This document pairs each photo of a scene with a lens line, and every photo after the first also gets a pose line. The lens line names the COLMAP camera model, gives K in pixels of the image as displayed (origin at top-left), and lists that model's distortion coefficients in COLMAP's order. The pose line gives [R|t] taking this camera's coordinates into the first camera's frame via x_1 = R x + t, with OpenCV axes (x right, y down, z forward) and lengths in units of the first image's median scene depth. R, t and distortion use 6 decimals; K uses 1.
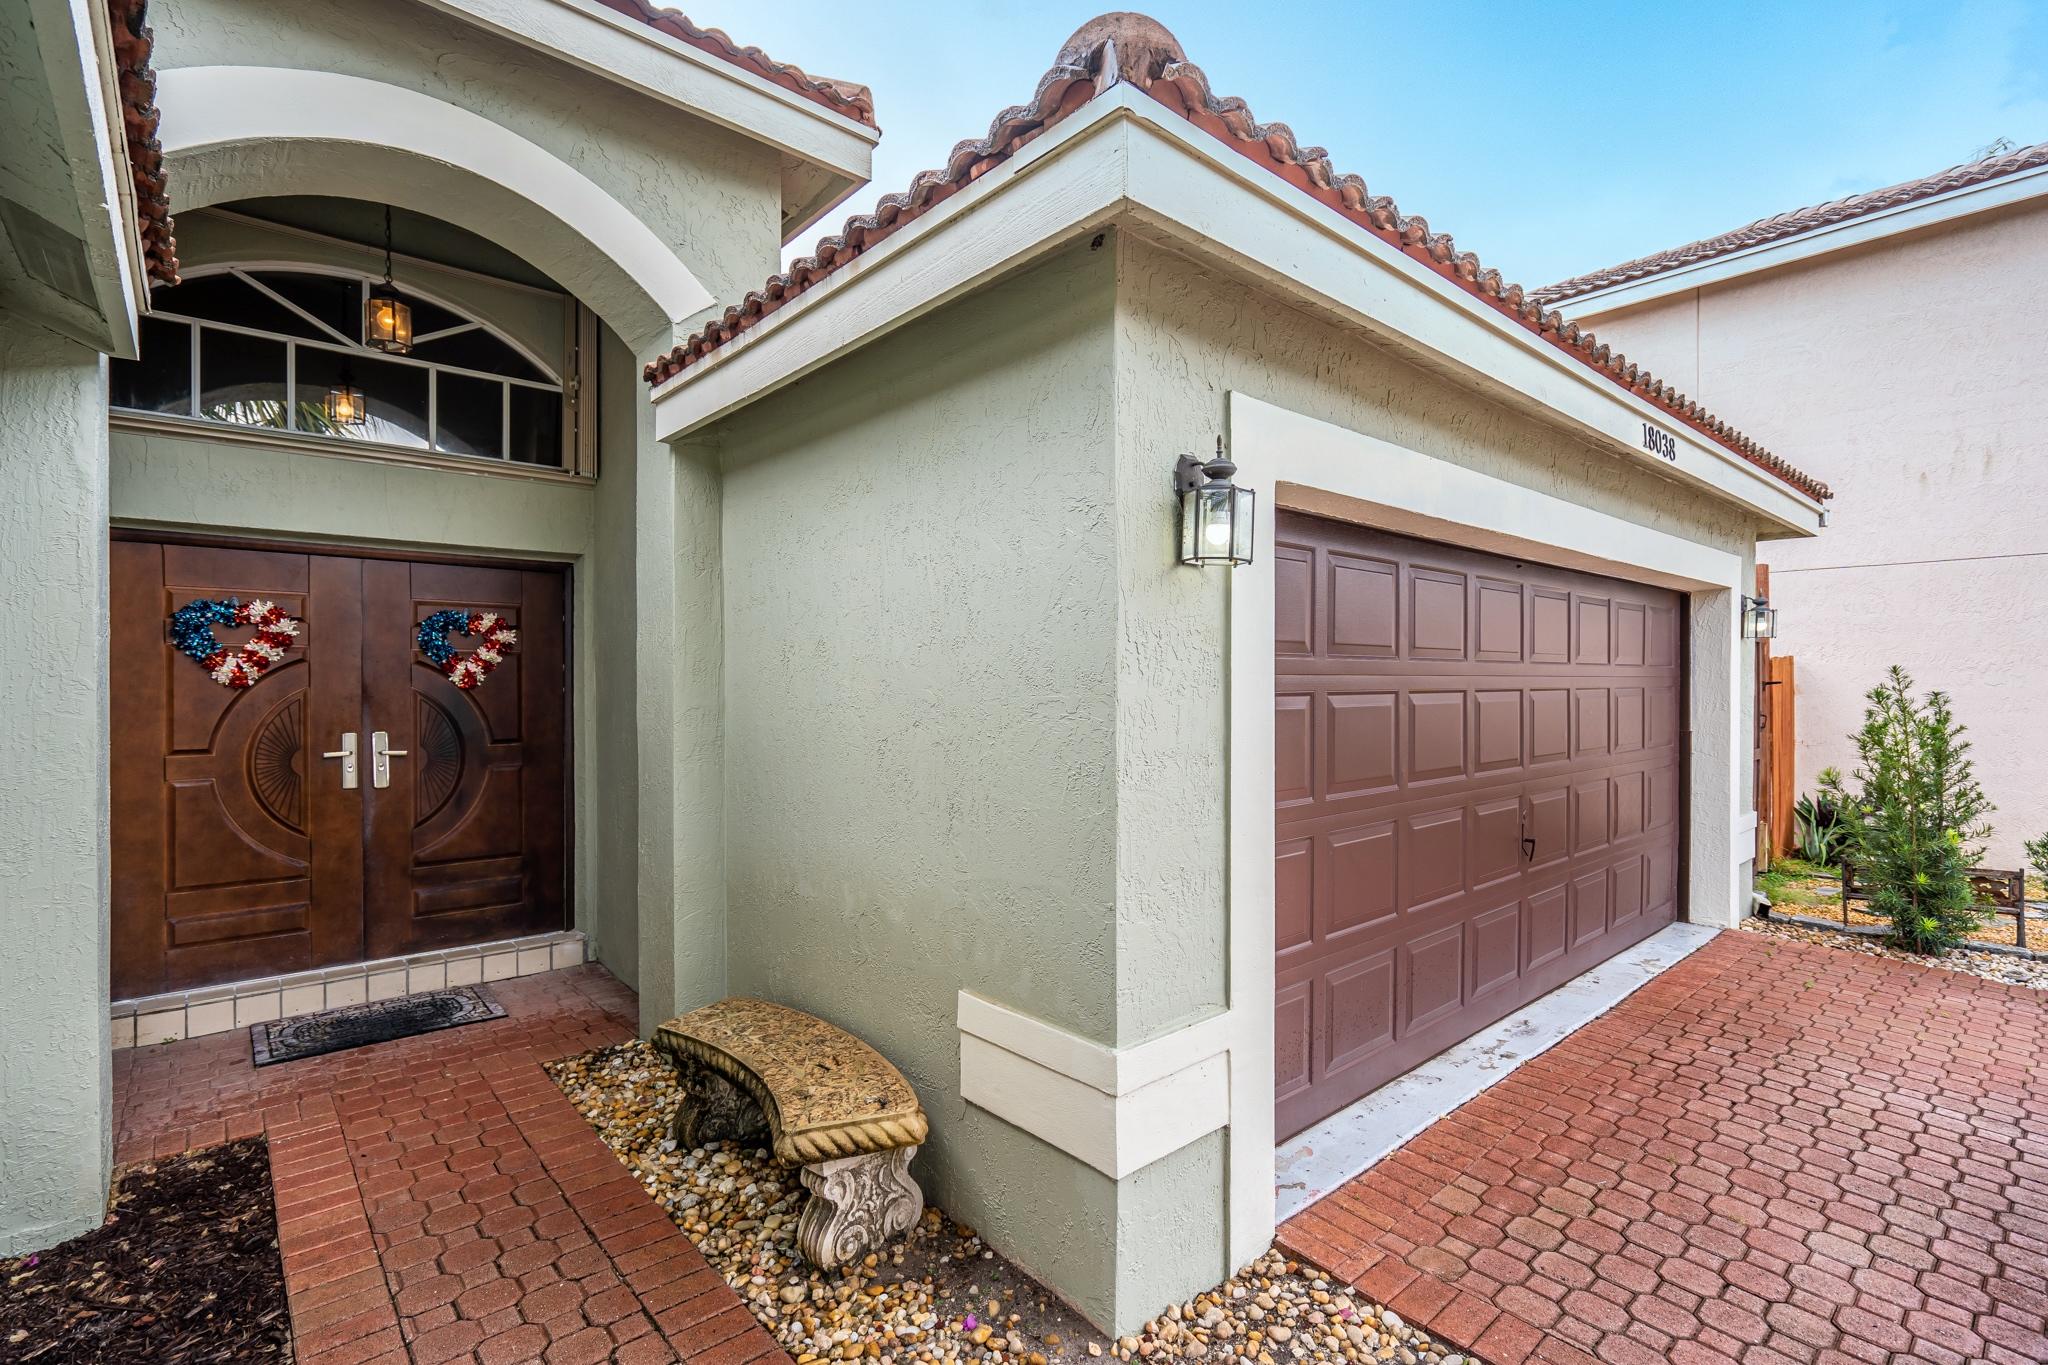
lens RADIAL K [[939.9, 0, 1020.4], [0, 939.9, 696.2], [0, 0, 1]] dist [-0.007817, 0.005369]
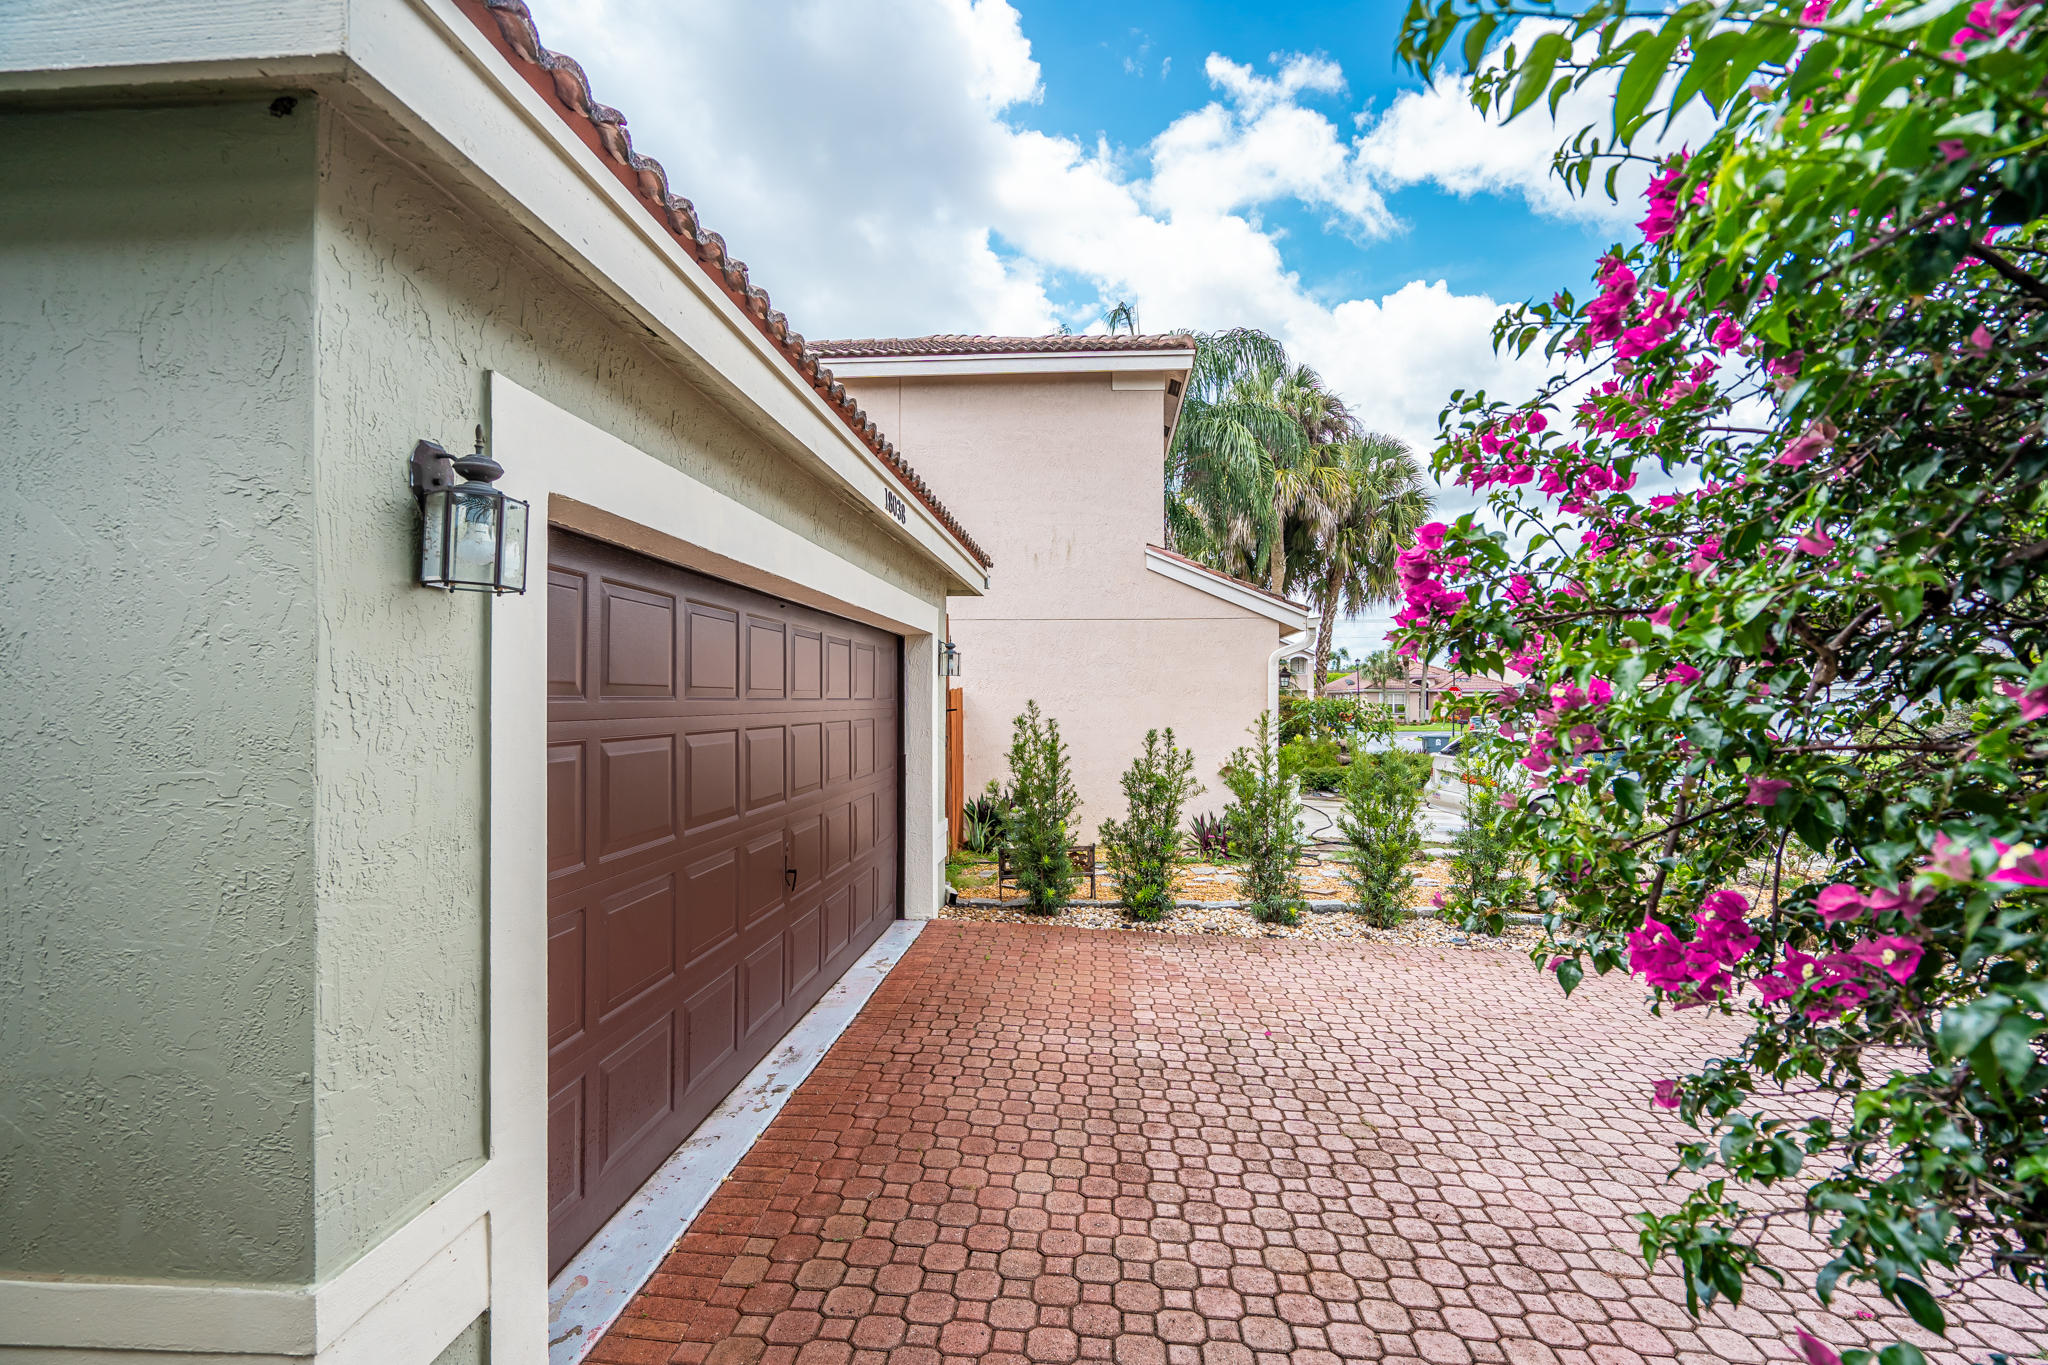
lens RADIAL K [[939.9, 0, 1020.4], [0, 939.9, 696.2], [0, 0, 1]] dist [-0.007817, 0.005369]
pose [[0.709766, 0.003275, 0.704430, -0.012414], [0.007063, 0.999906, -0.011765, -0.034239], [-0.704402, 0.013326, 0.709676, 0.113967]]
